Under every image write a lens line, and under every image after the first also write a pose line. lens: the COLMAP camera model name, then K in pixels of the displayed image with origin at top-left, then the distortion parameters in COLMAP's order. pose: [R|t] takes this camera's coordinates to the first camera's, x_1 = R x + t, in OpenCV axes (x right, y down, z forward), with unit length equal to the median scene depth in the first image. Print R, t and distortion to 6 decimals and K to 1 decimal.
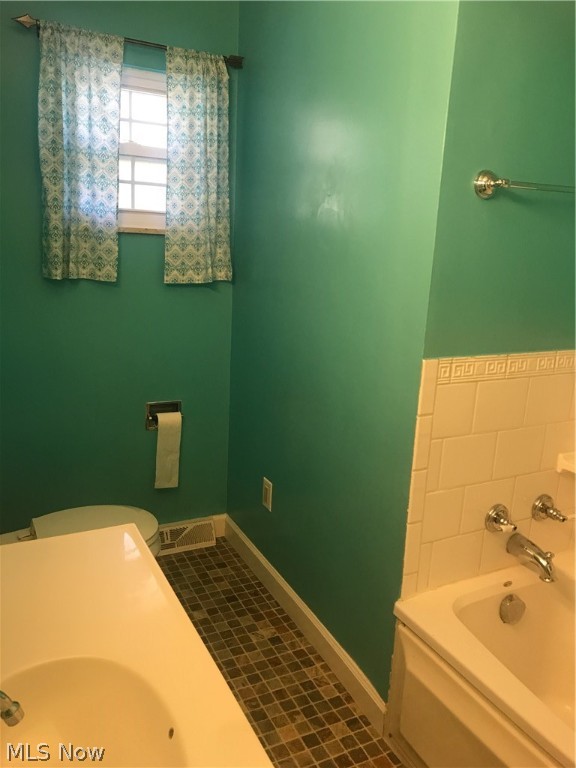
lens RADIAL K [[634.2, 0, 288.5], [0, 634.2, 377.3], [0, 0, 1]] dist [0.049961, -0.038794]
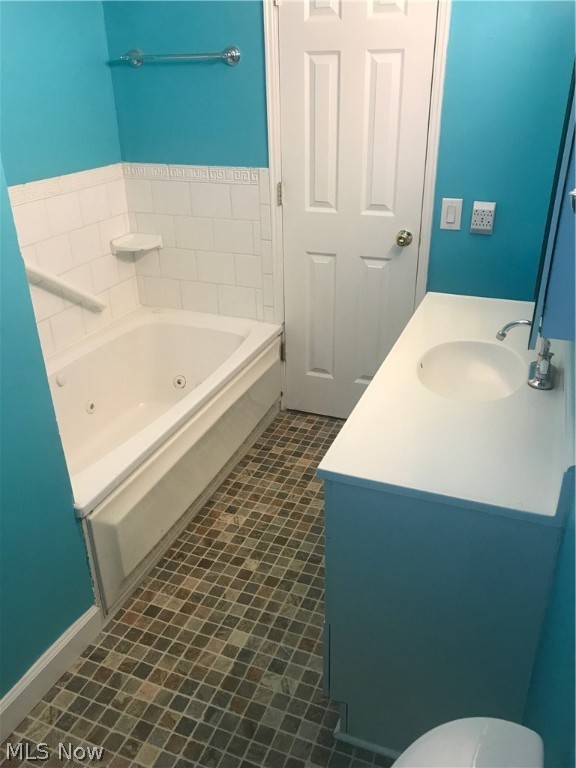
lens RADIAL K [[634.2, 0, 286.1], [0, 634.2, 388.7], [0, 0, 1]] dist [0.049961, -0.038794]
pose [[-0.653130, -0.385375, 0.651849, -0.610485], [0.158702, 0.772038, 0.615444, -0.339179], [-0.740429, 0.505415, -0.443081, 1.138428]]
